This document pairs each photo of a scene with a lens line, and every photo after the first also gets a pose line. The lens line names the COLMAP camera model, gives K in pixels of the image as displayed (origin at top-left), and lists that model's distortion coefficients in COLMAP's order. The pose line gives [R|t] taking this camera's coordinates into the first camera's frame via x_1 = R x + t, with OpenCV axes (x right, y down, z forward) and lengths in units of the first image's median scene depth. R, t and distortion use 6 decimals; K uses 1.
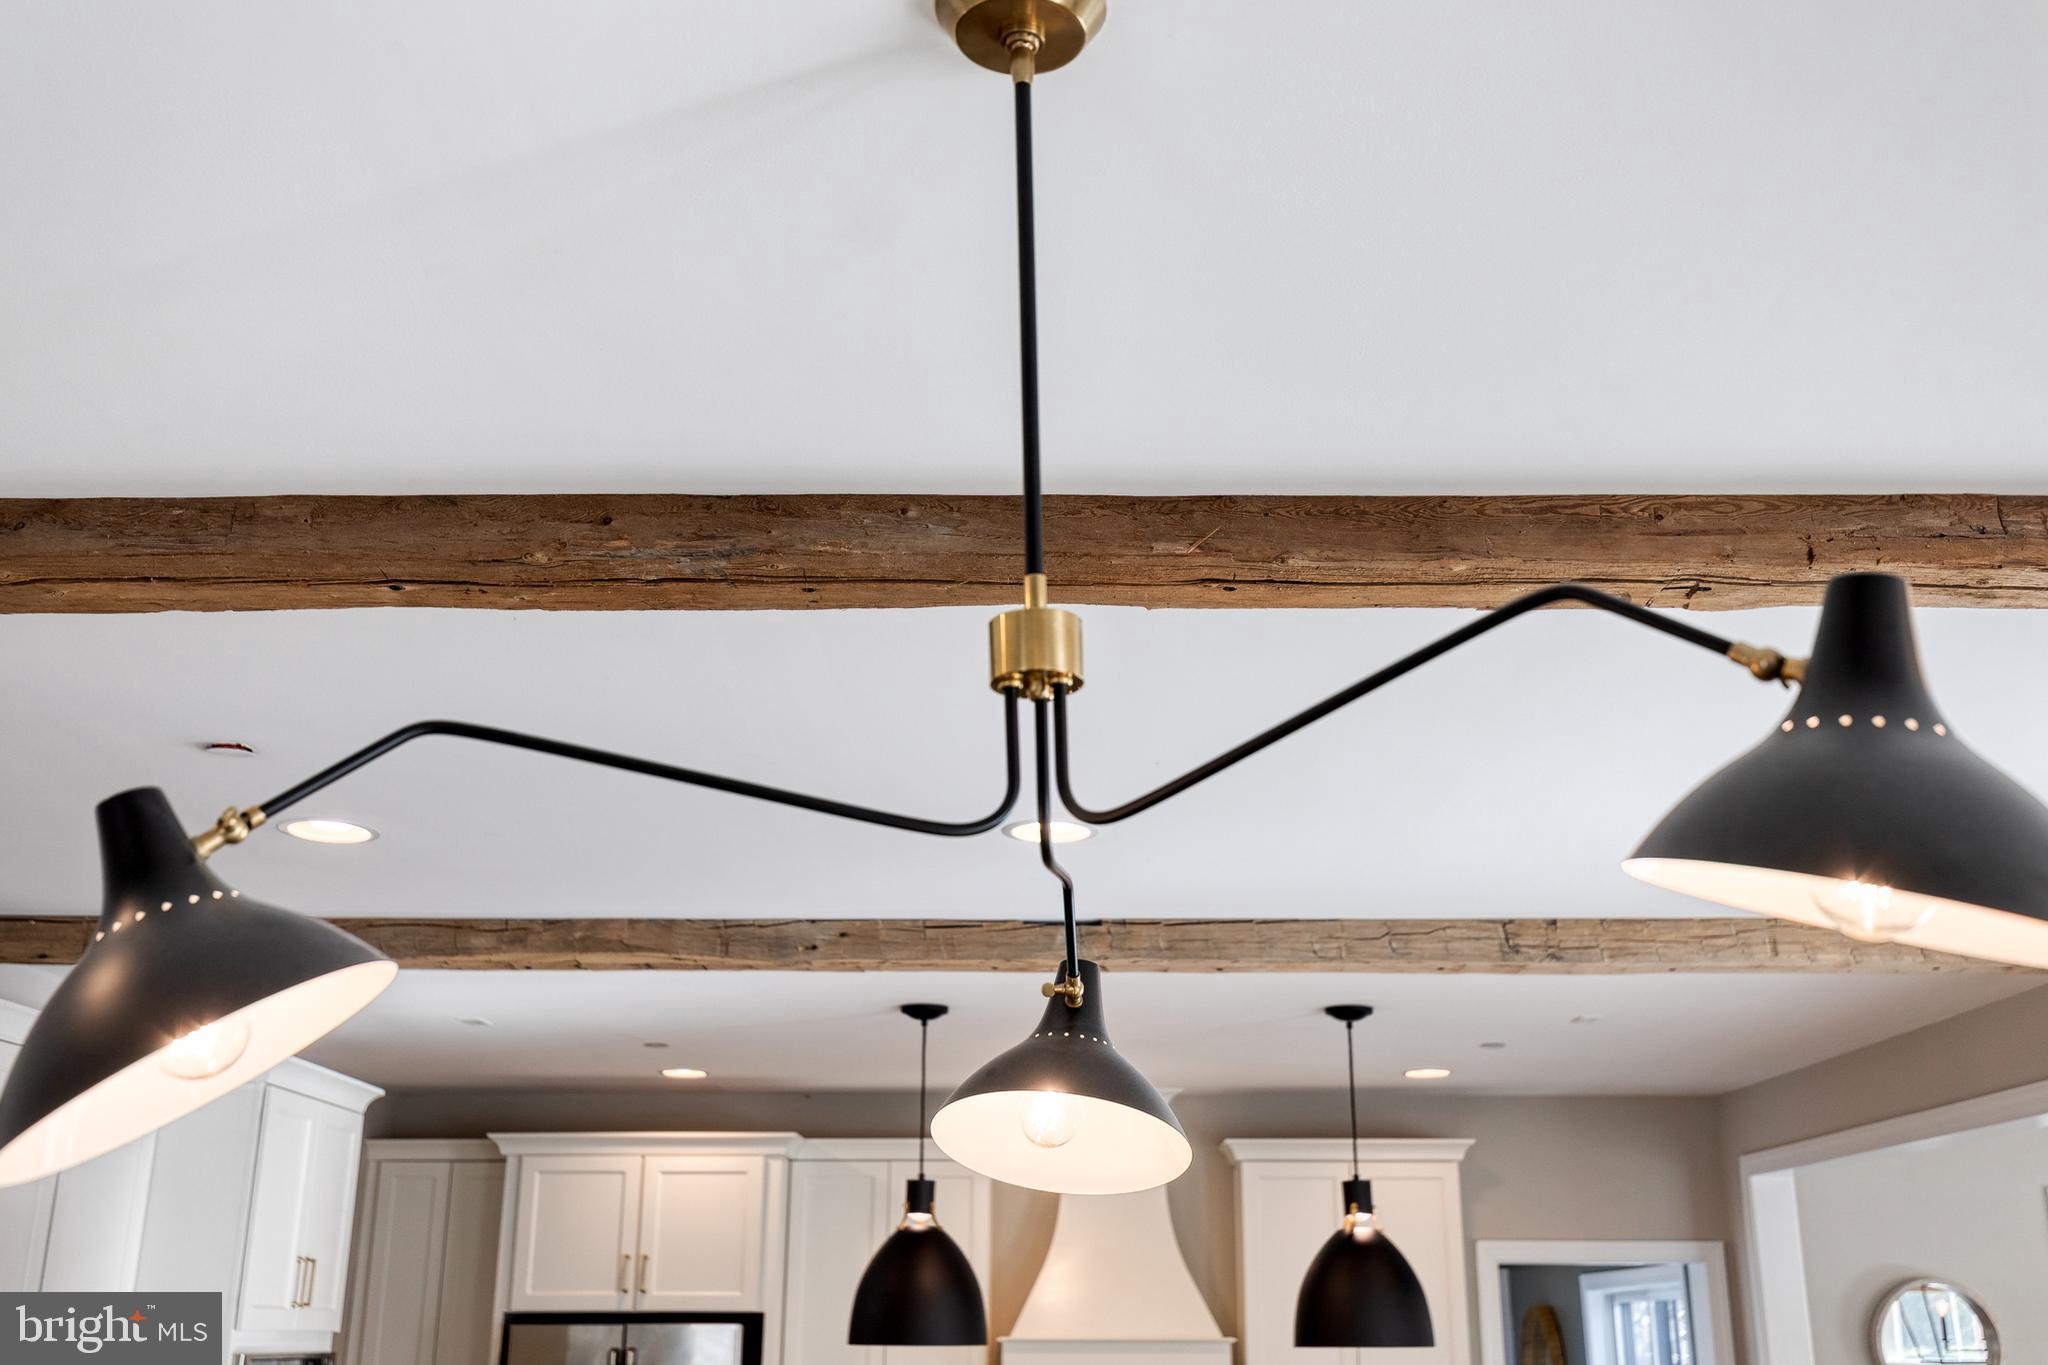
lens RADIAL K [[2024.4, 0, 1025.3], [0, 2024.4, 645.9], [0, 0, 1]] dist [-0.001533, -0.002363]
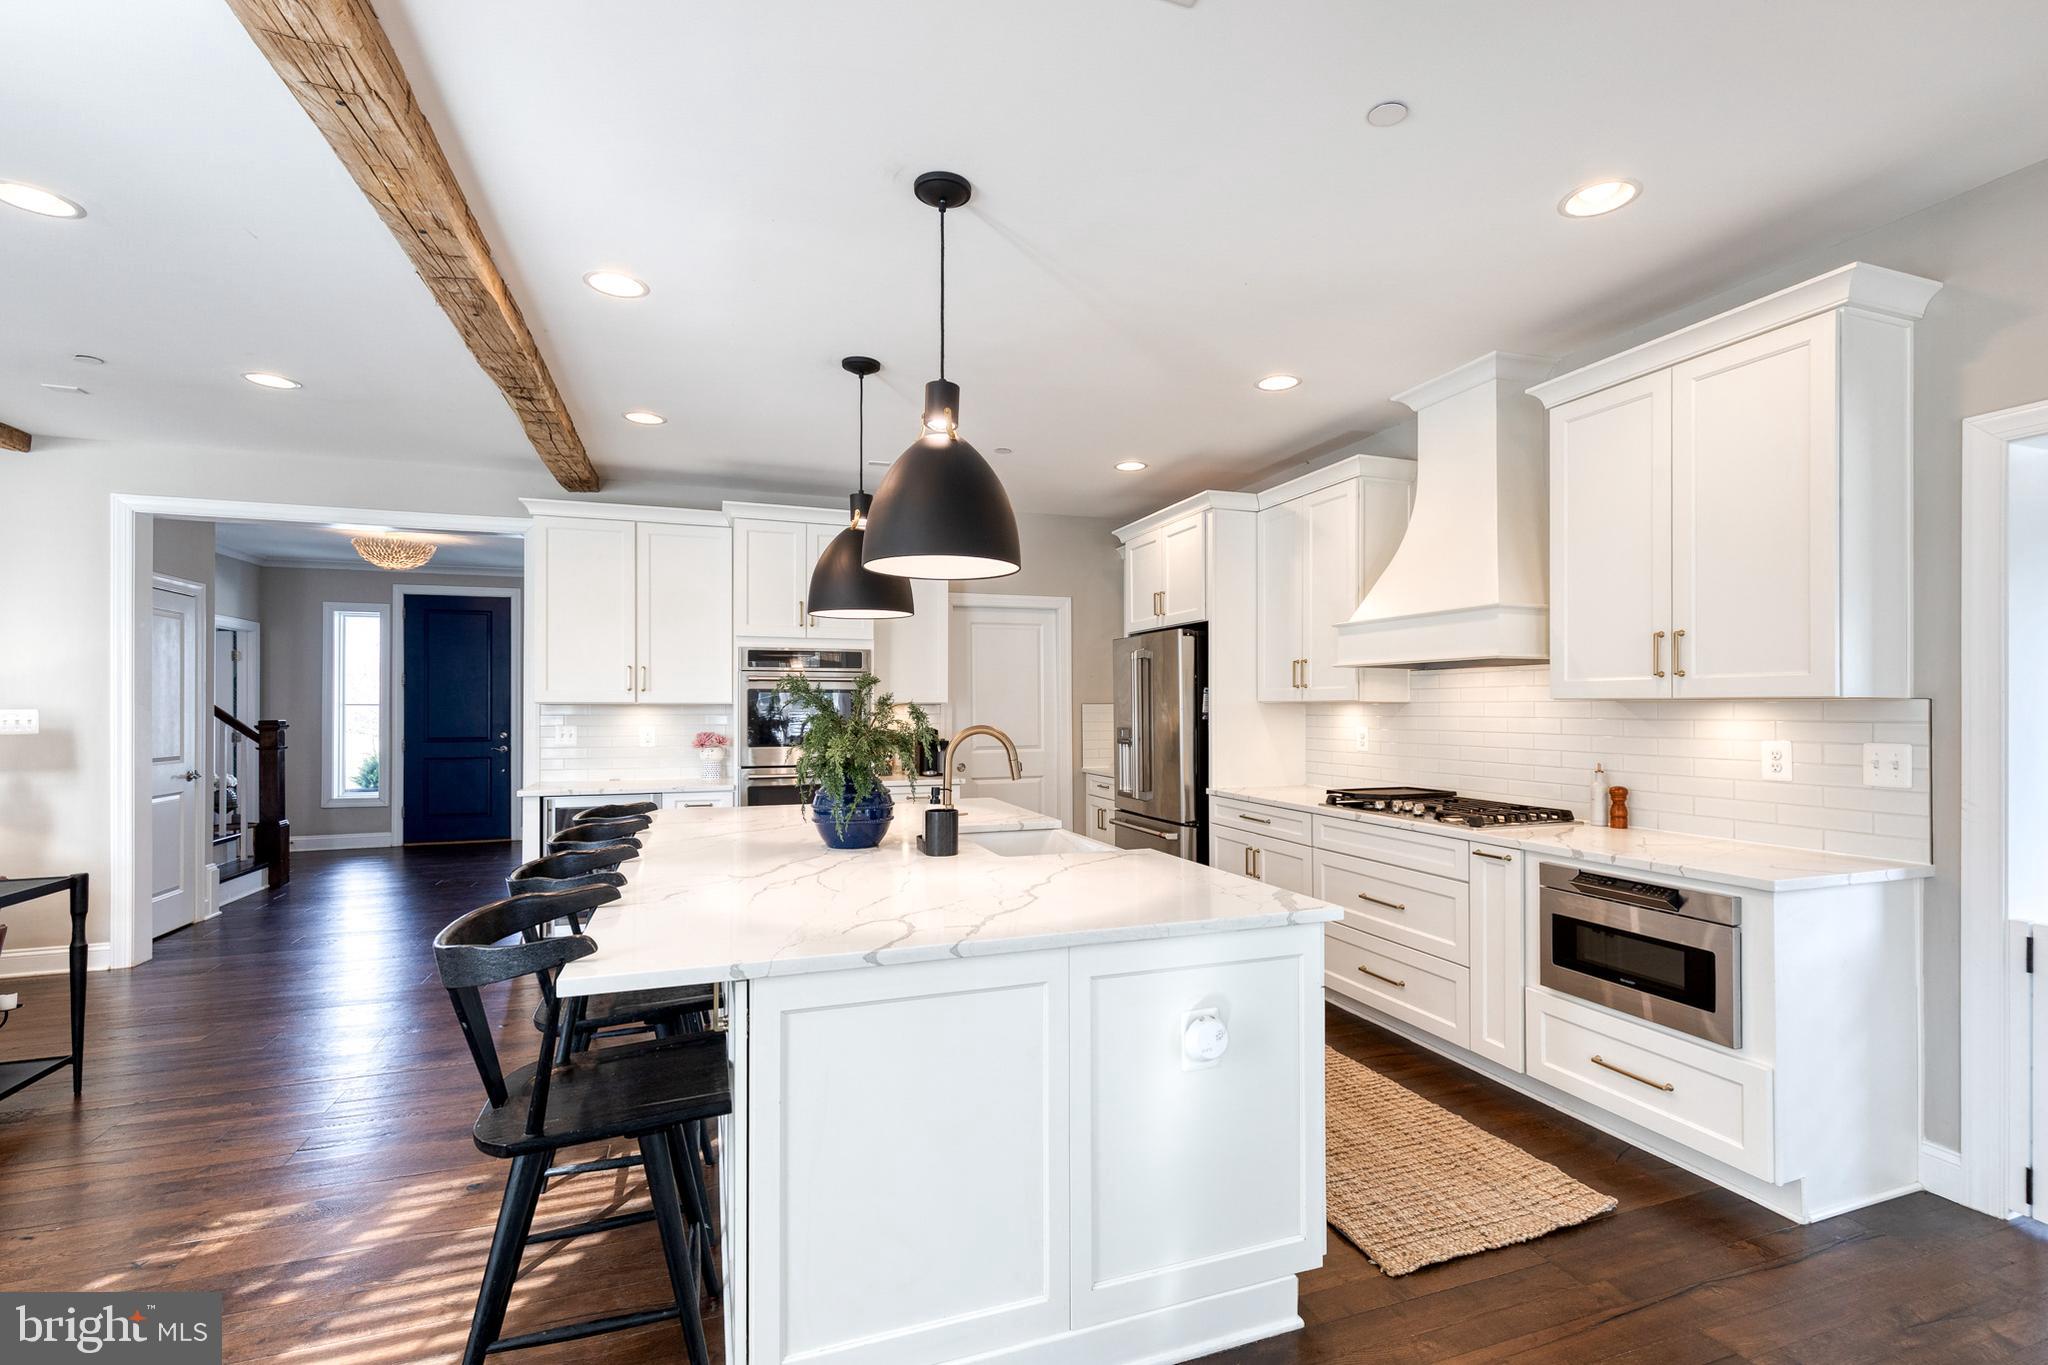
lens RADIAL K [[911.5, 0, 1023.9], [0, 911.5, 707.4], [0, 0, 1]] dist [0.001027, 0.000350]
pose [[0.358219, -0.000094, -0.933638, 0.414933], [0.301560, 0.946412, 0.115608, 0.278259], [0.883596, -0.322960, 0.339051, 0.662961]]
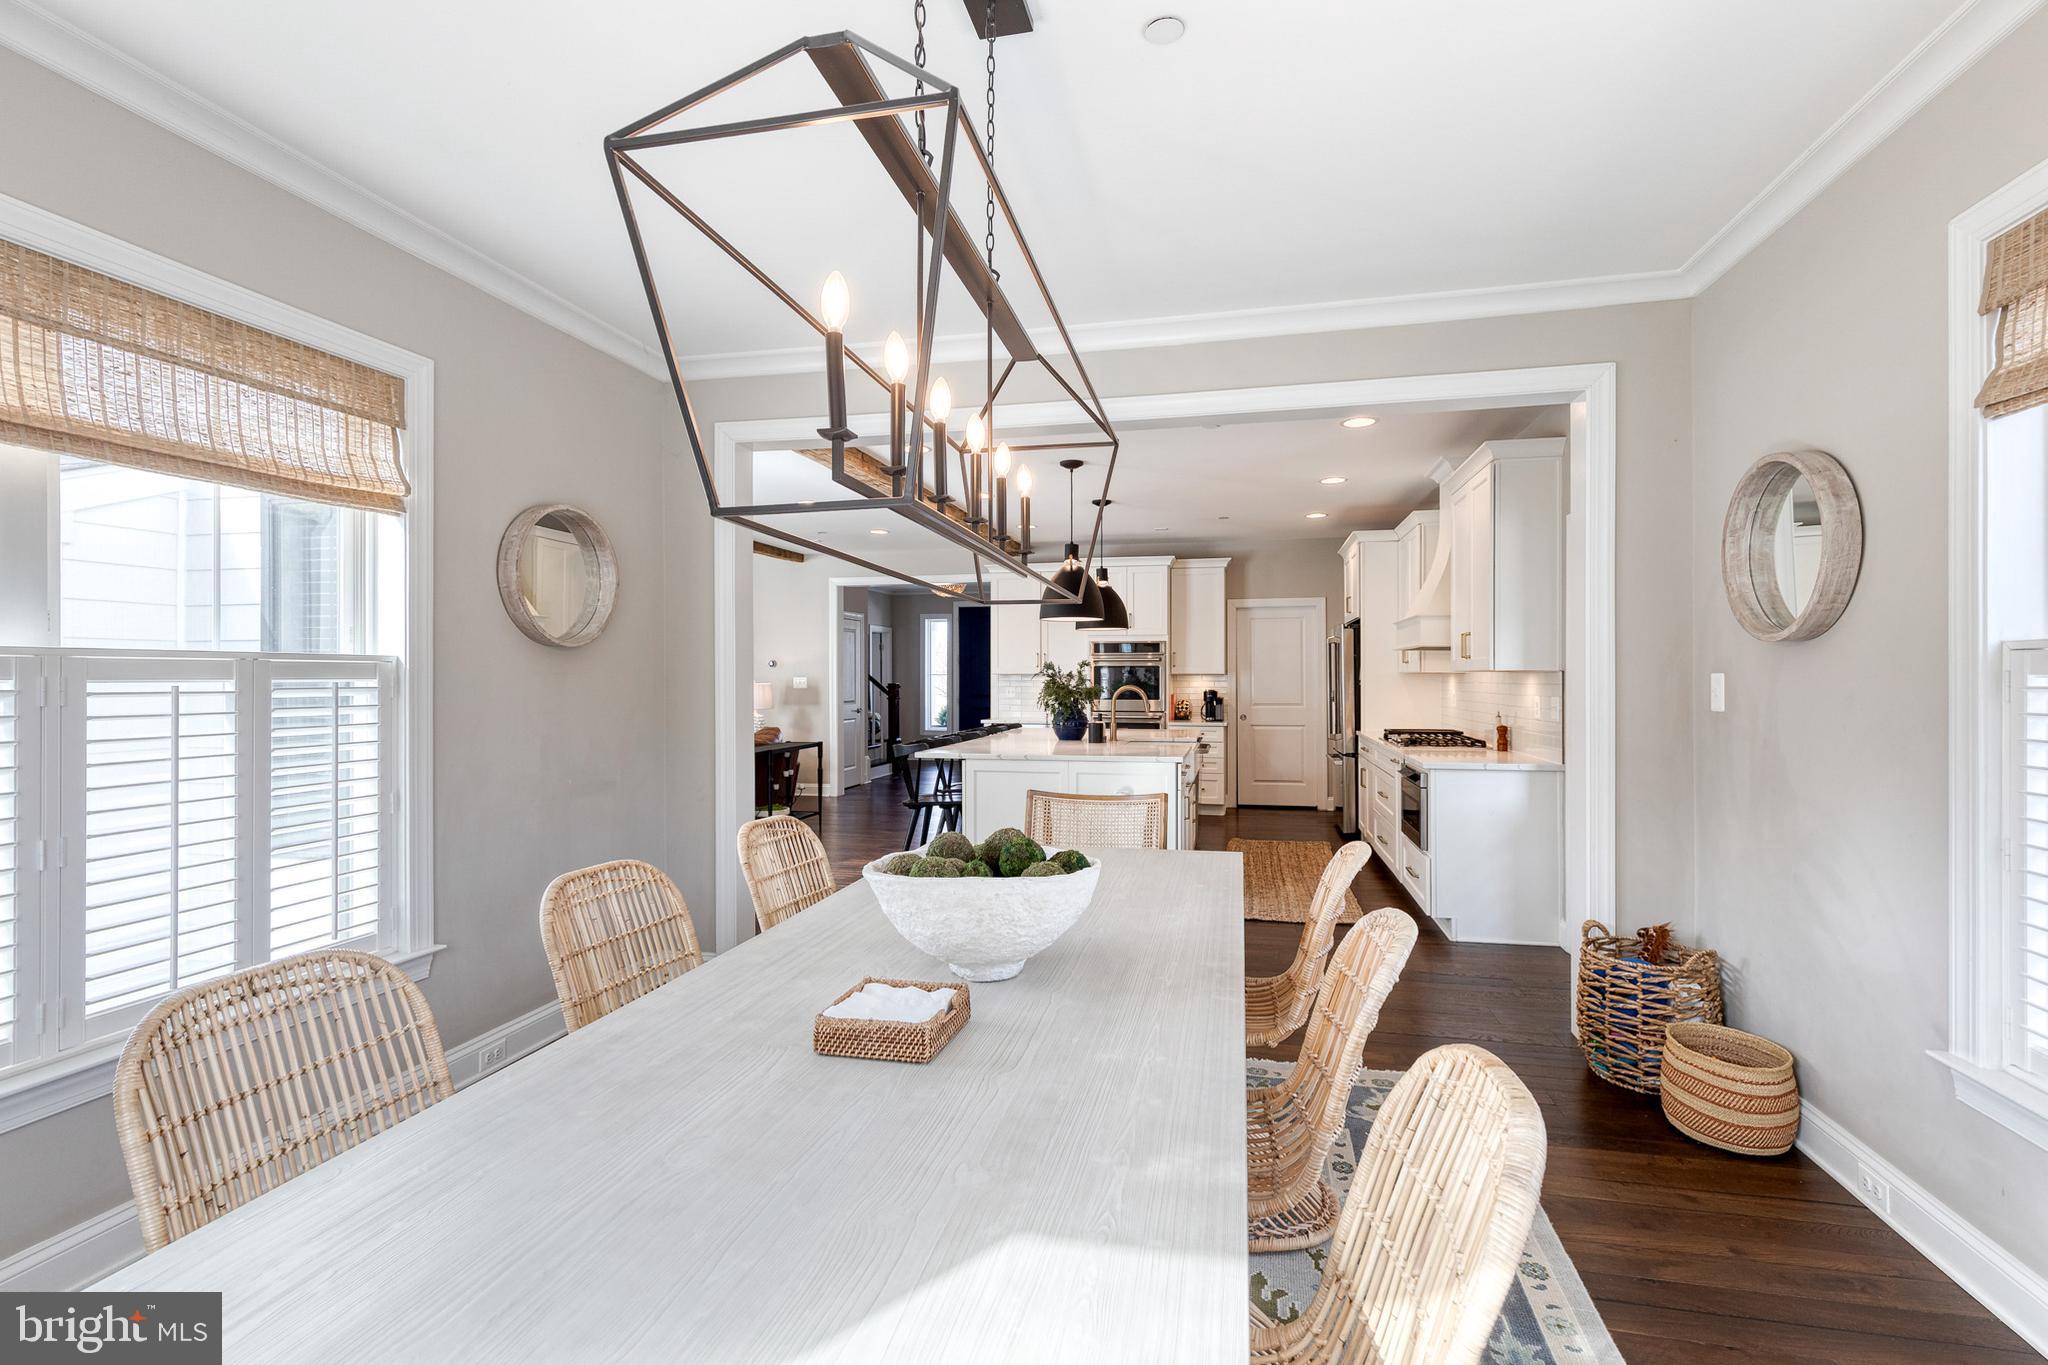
lens RADIAL K [[933.1, 0, 1027.3], [0, 933.1, 689.2], [0, 0, 1]] dist [0.007427, -0.000438]
pose [[-0.211817, 0.014612, -0.977200, 0.889056], [0.316708, 0.946957, -0.054489, 0.346974], [0.924570, -0.321029, -0.205209, 0.867512]]
